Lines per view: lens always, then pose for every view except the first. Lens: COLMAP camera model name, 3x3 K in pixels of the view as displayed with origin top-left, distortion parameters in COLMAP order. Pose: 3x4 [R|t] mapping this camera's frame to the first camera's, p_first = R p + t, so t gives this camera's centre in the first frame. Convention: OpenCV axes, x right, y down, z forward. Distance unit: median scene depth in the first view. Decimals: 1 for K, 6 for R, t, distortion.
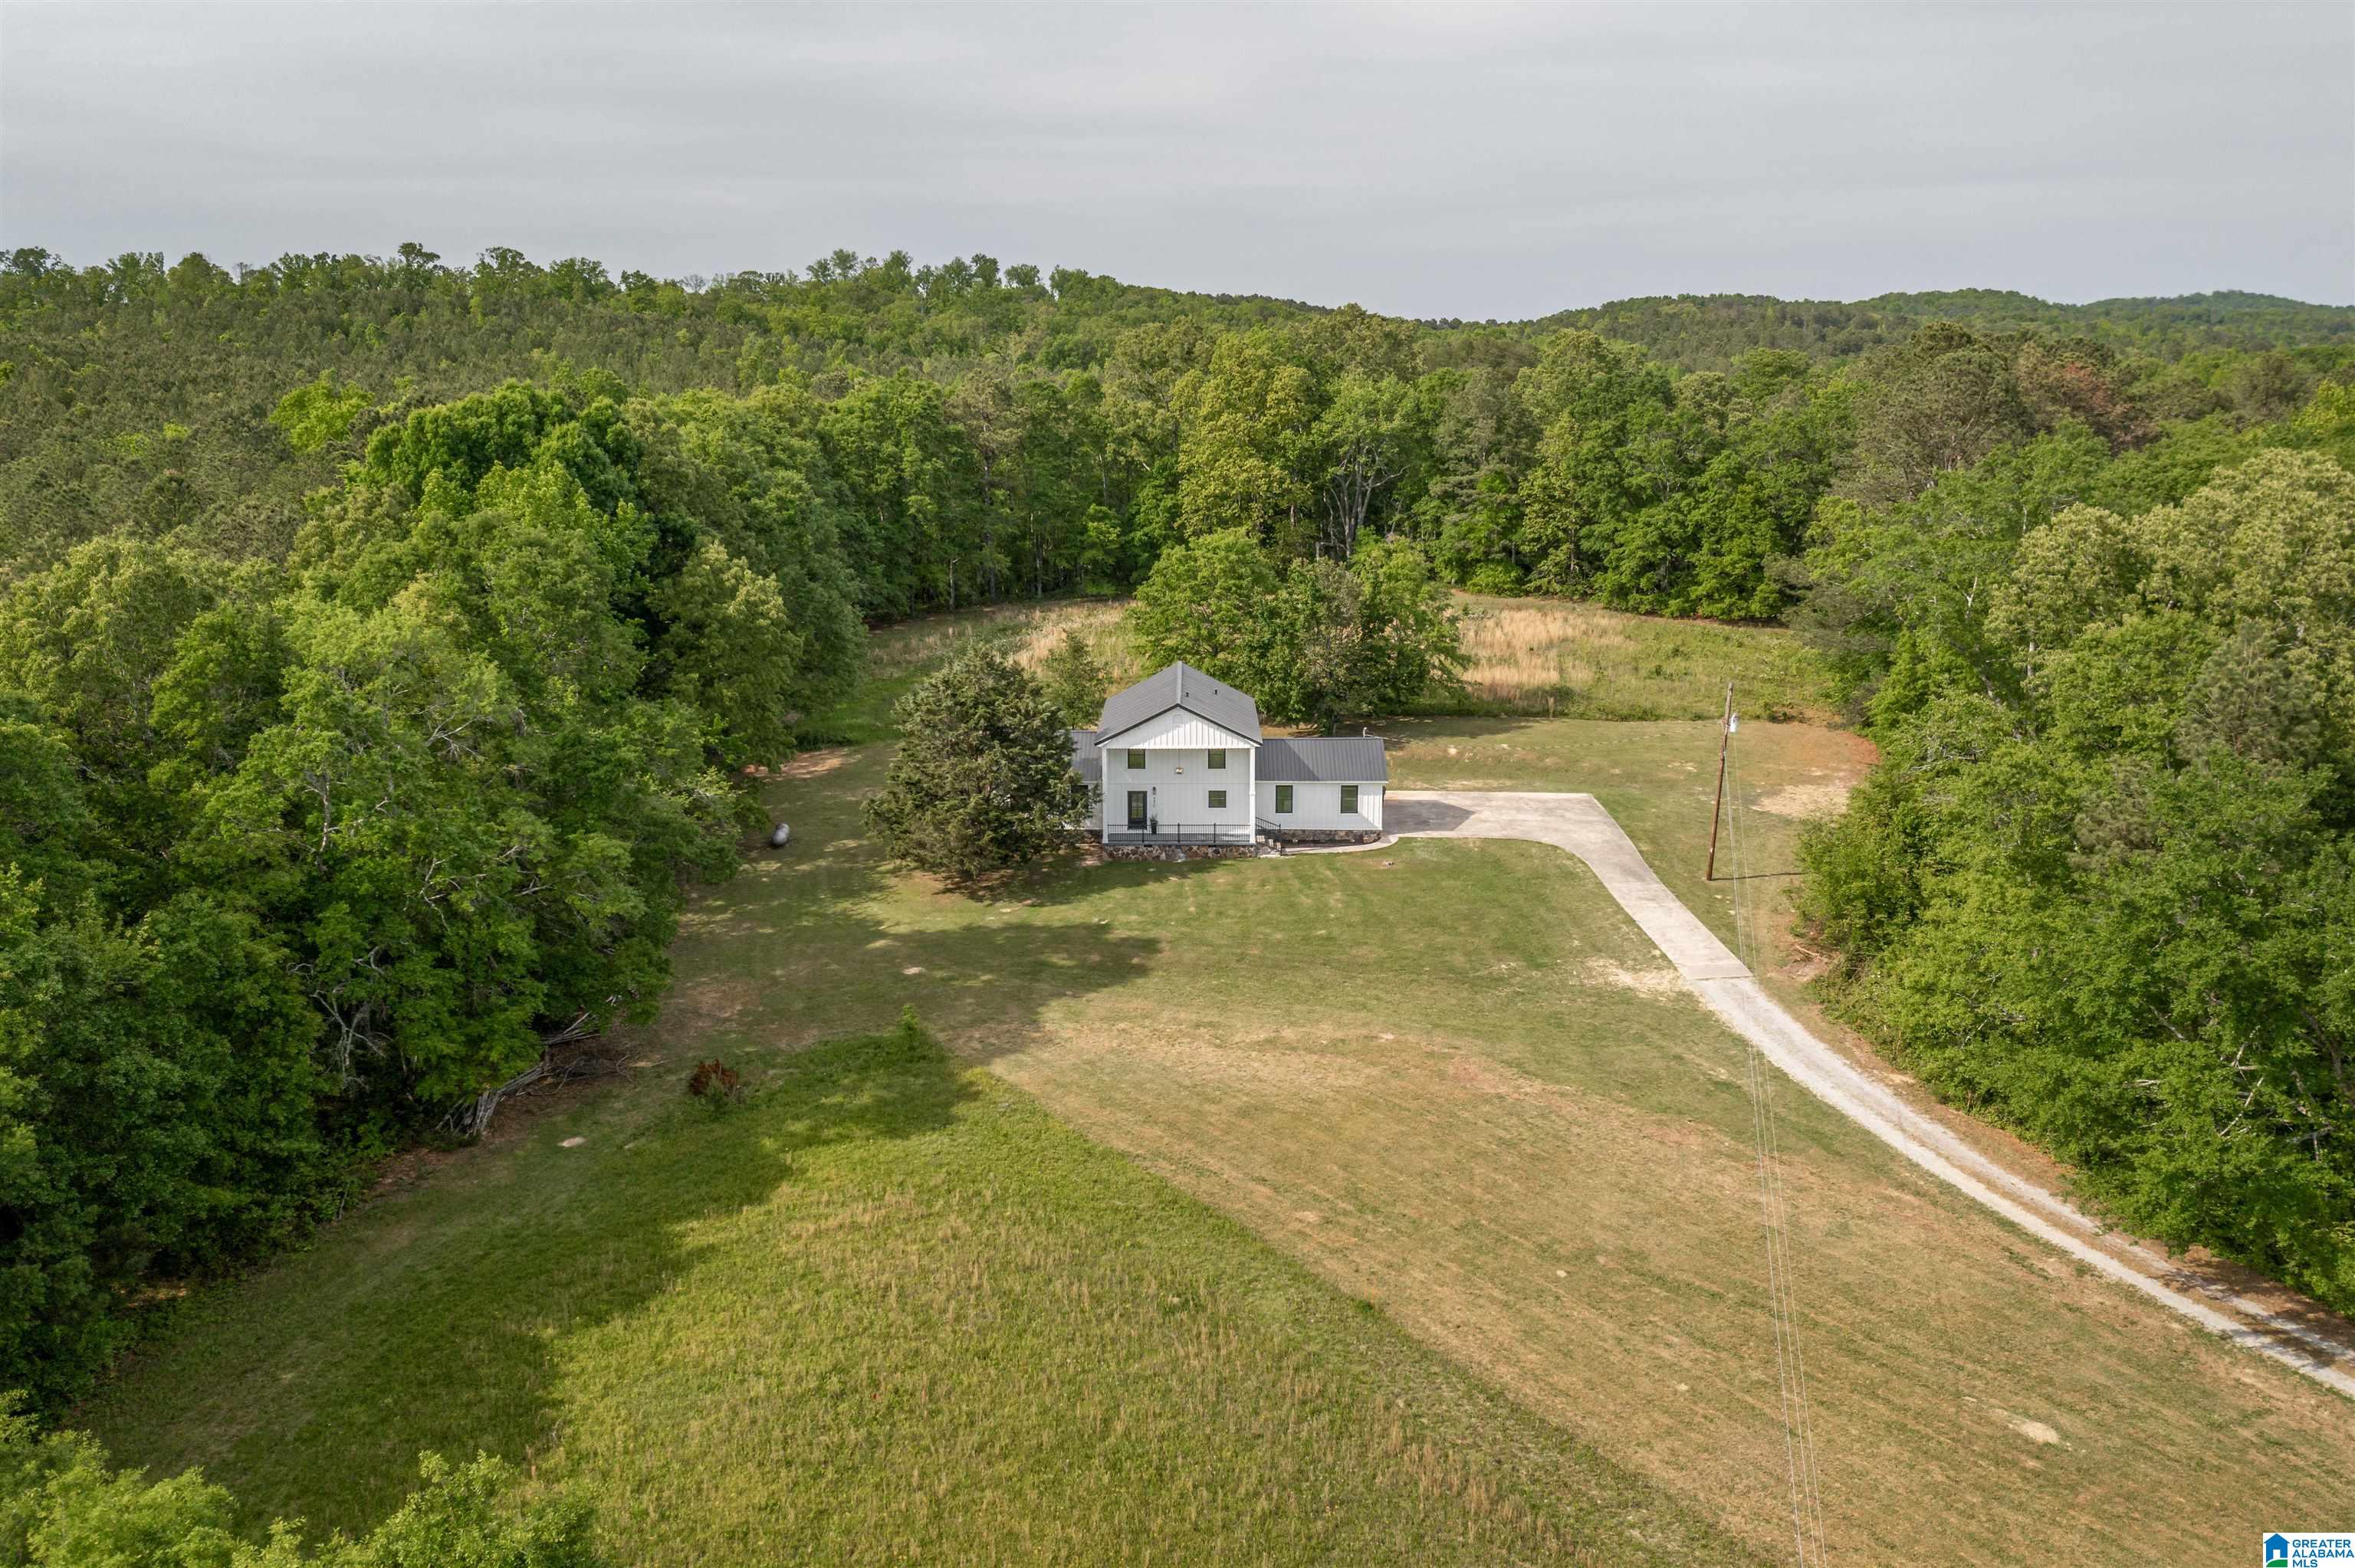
lens RADIAL K [[1792.2, 0, 1177.5], [0, 1792.2, 784.0], [0, 0, 1]] dist [-0.011946, 0.008915]
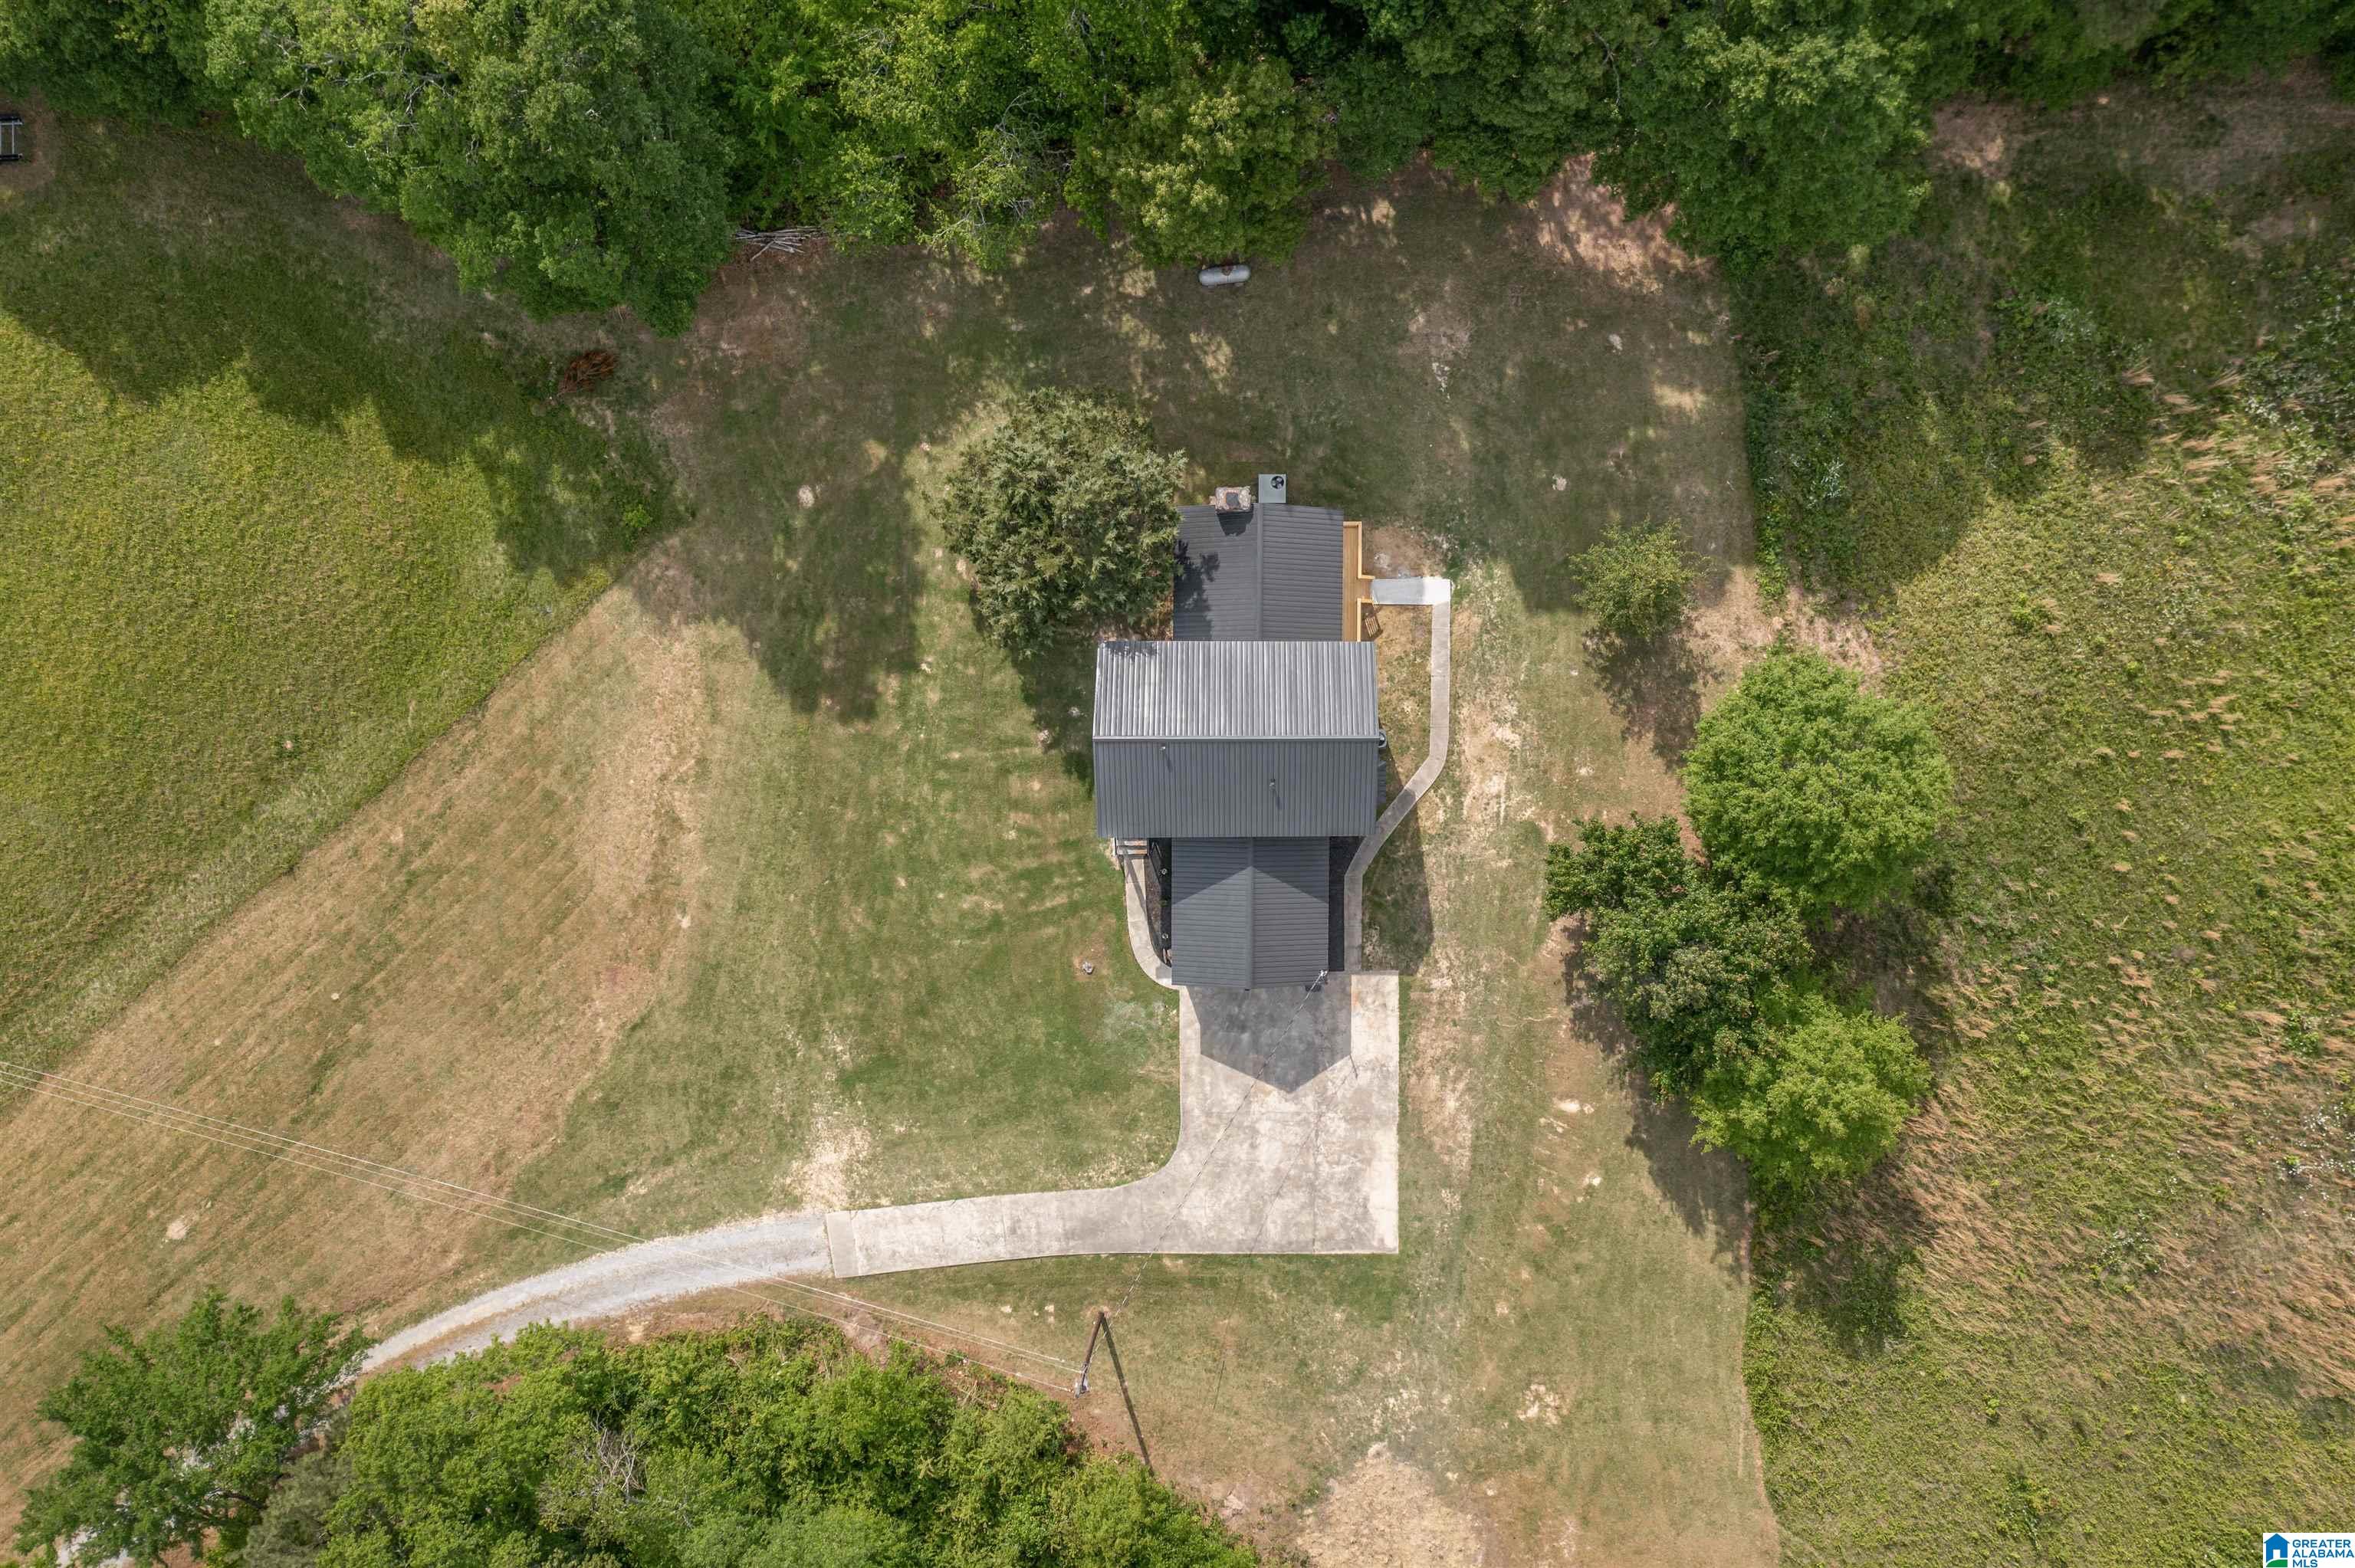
lens RADIAL K [[1937.4, 0, 1165.9], [0, 1937.4, 733.8], [0, 0, 1]] dist [-0.006096, 0.008942]
pose [[0.012668, 0.999788, 0.016231, -0.016922], [-0.227497, -0.012925, 0.973693, -0.881207], [0.973696, -0.016027, 0.227285, 0.773677]]
